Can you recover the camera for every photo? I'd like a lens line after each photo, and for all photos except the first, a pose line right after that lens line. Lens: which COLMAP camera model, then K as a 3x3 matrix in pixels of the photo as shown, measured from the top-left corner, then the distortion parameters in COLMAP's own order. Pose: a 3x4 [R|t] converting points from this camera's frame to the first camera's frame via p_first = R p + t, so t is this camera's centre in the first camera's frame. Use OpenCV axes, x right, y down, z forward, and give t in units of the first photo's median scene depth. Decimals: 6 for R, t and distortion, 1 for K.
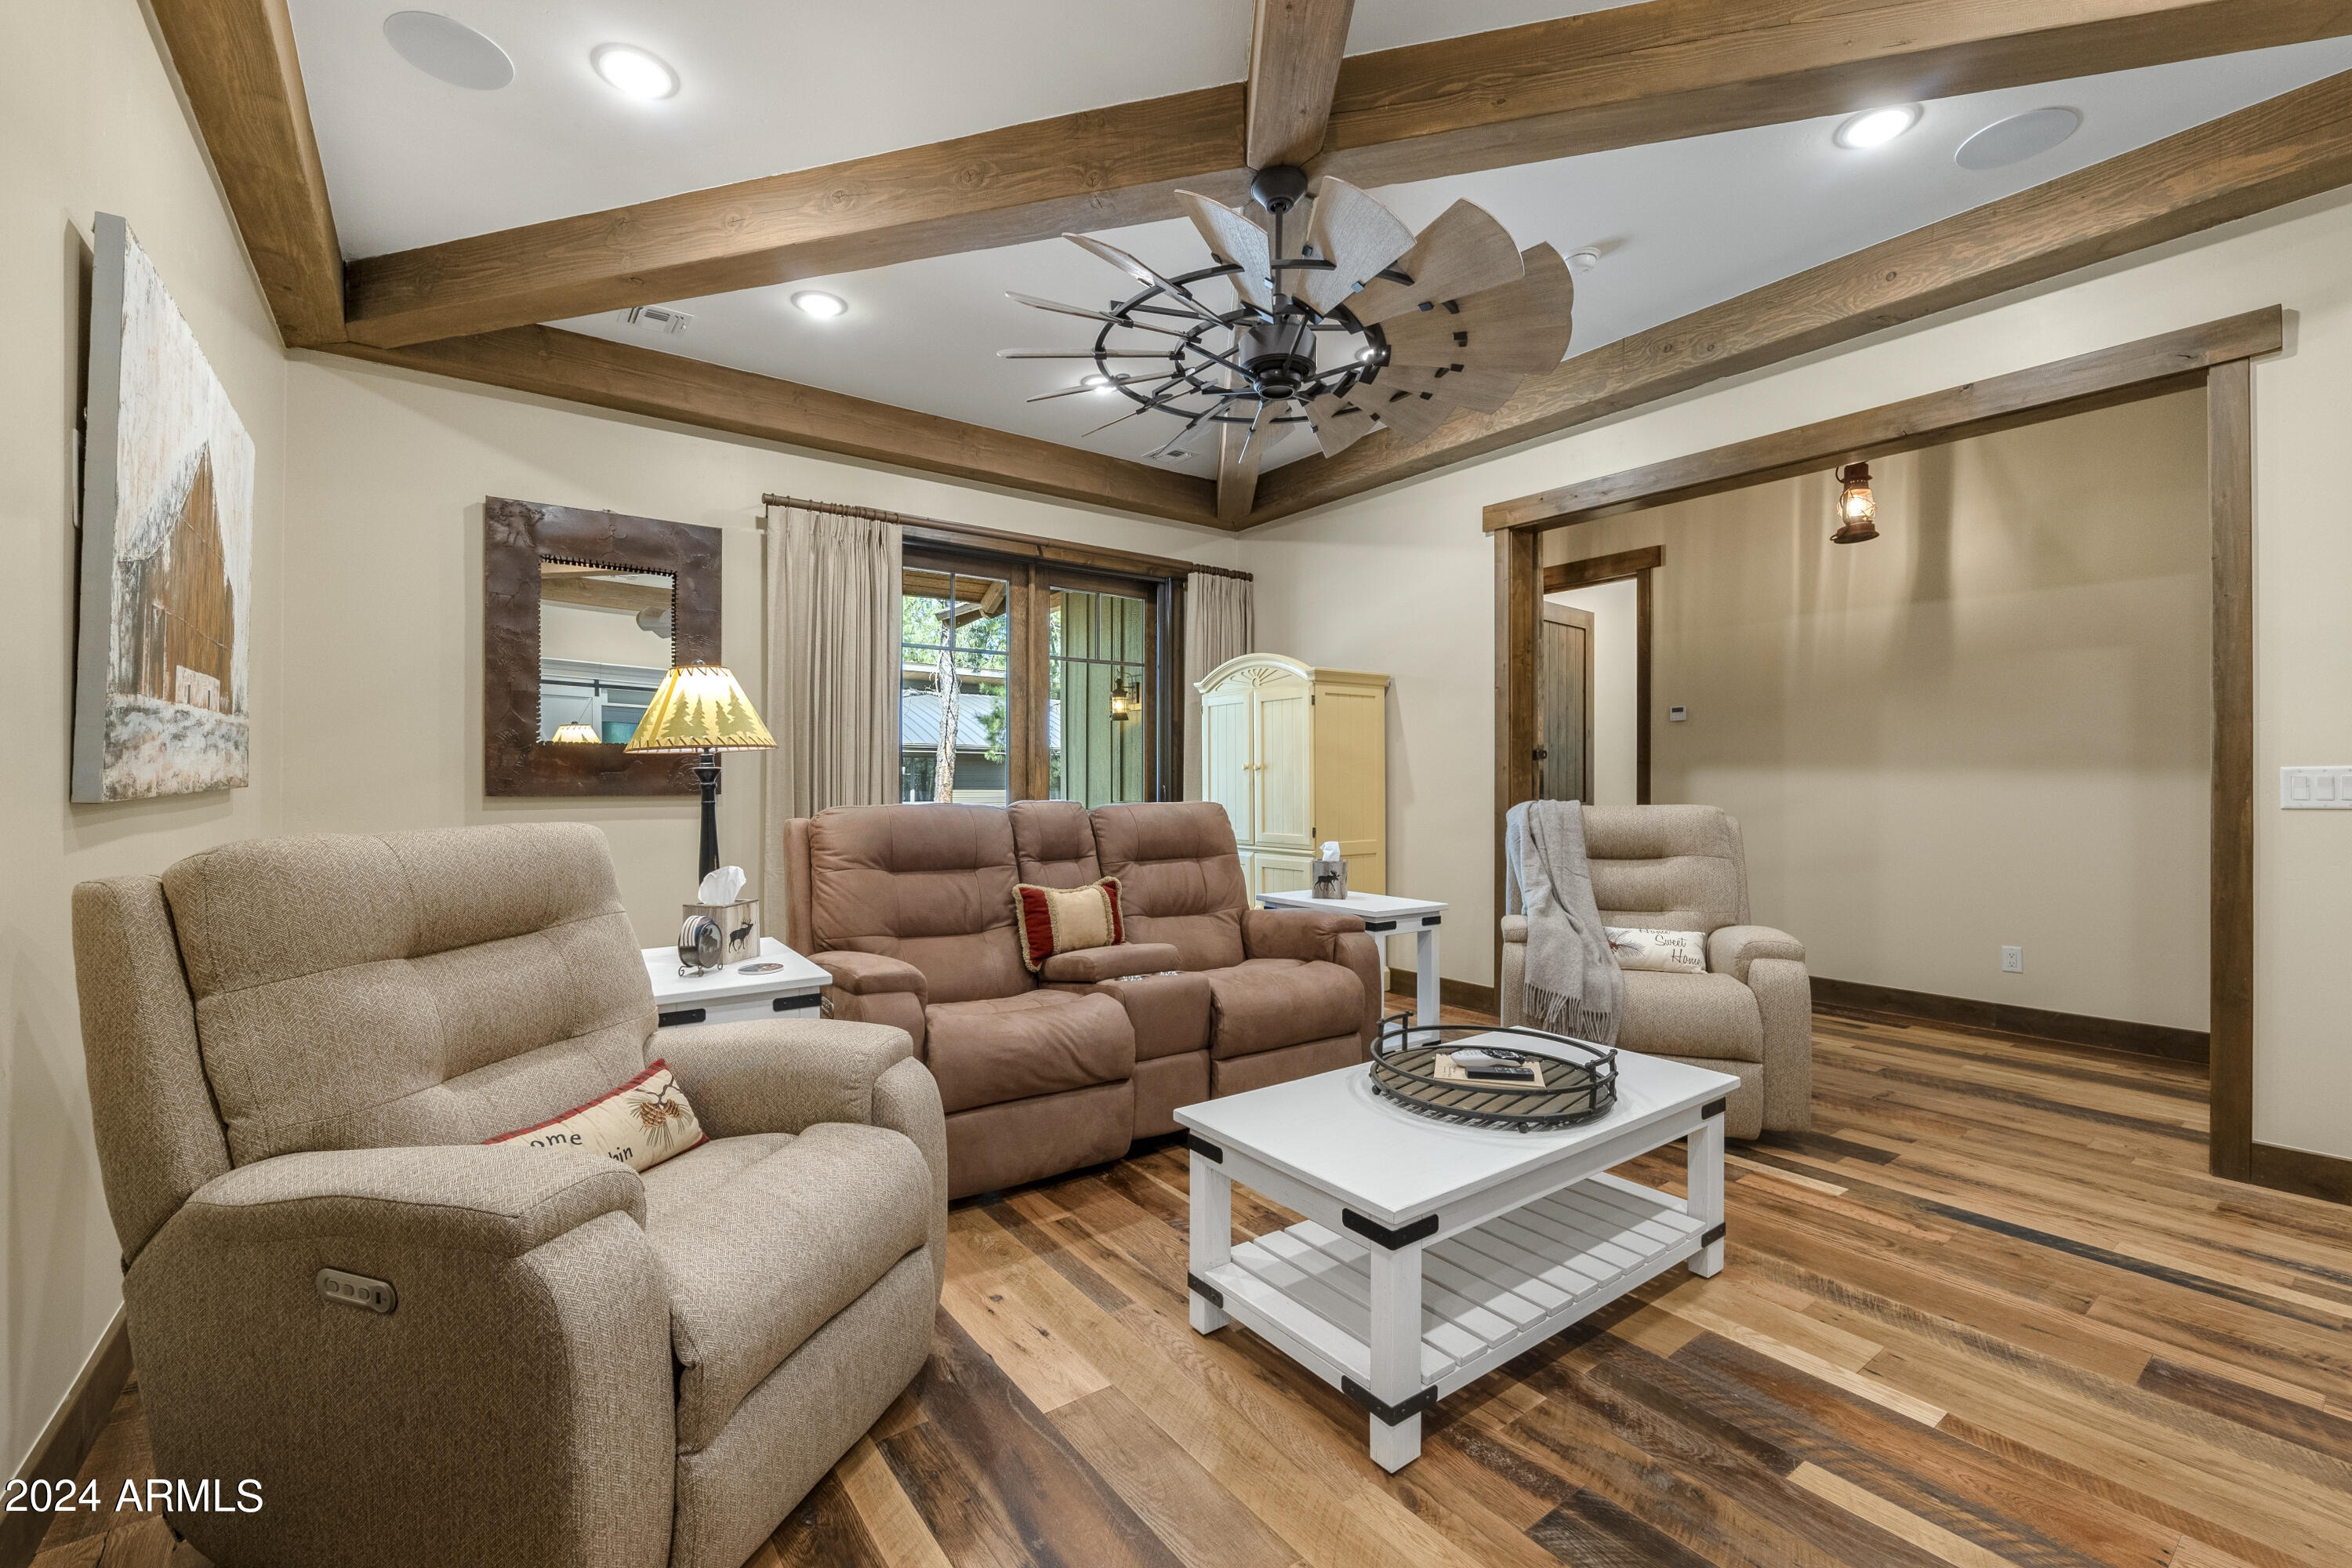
lens RADIAL K [[972.9, 0, 1176.0], [0, 972.9, 784.0], [0, 0, 1]] dist [0.001749, 0.000172]
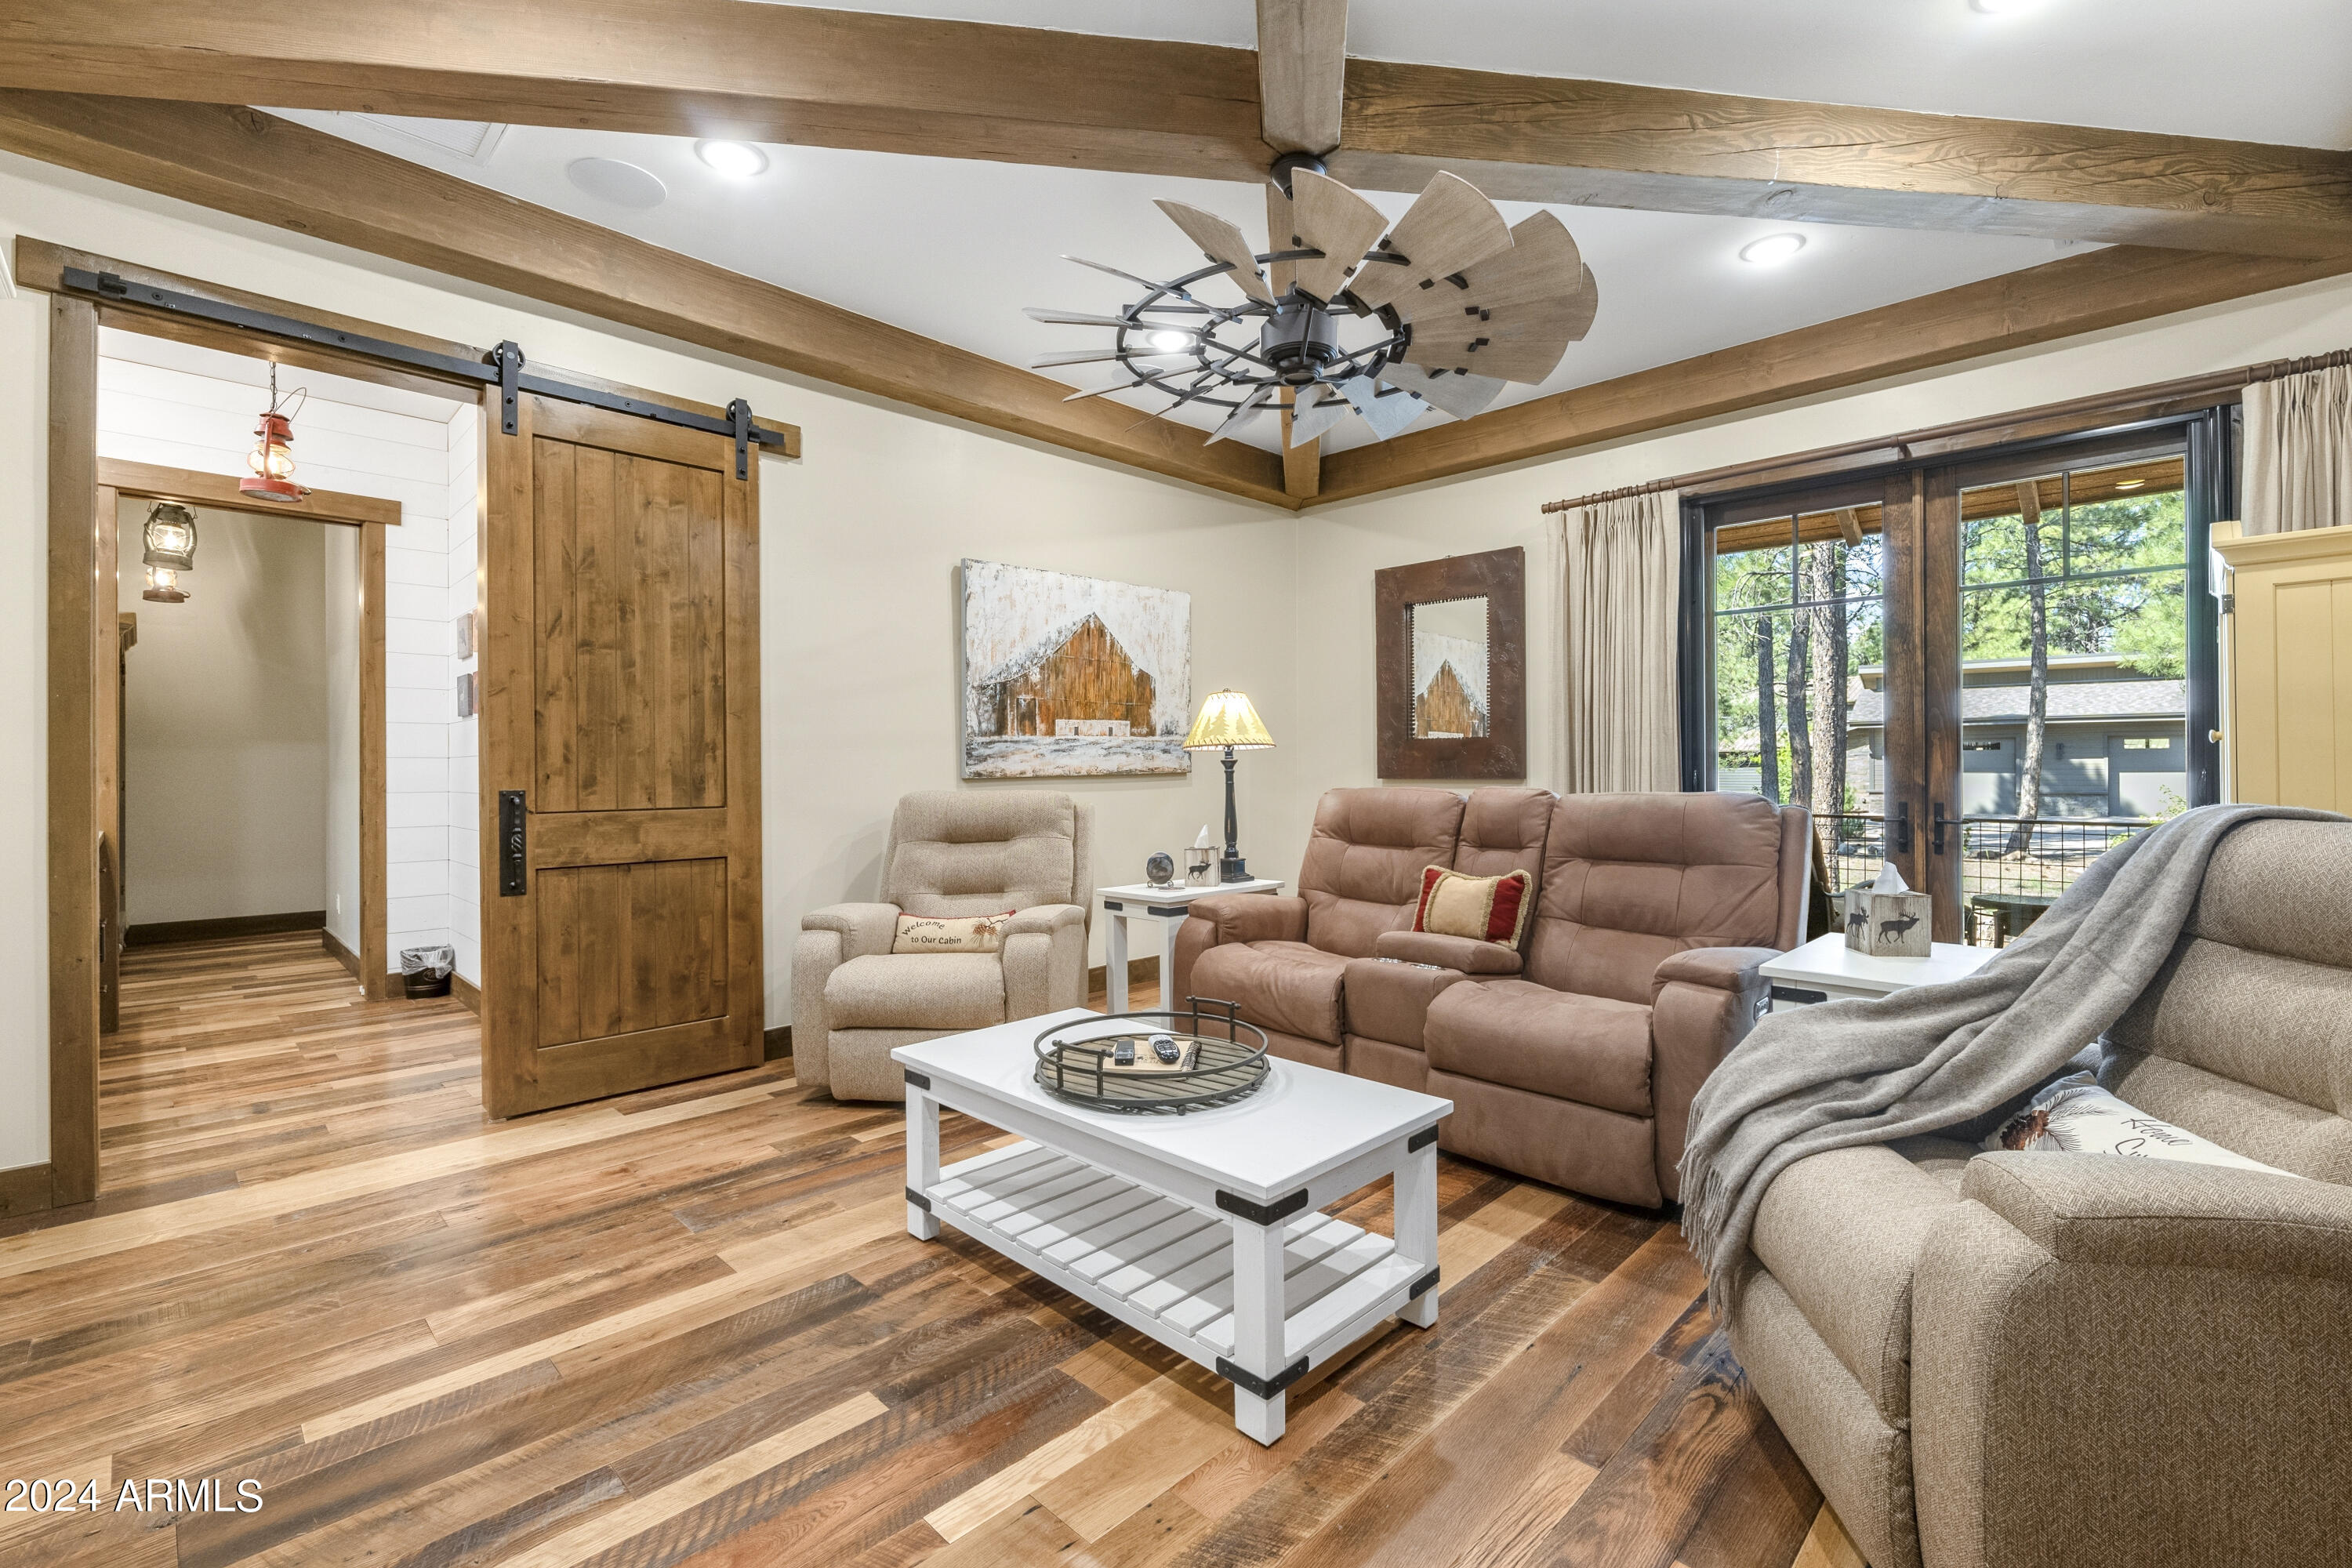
lens RADIAL K [[1044.9, 0, 1175.8], [0, 1044.9, 776.9], [0, 0, 1]] dist [-0.001479, -0.000077]
pose [[0.147807, -0.000531, -0.989016, 1.196899], [-0.006545, 0.999977, -0.001515, 0.017535], [0.988995, 0.006697, 0.147800, 0.759741]]
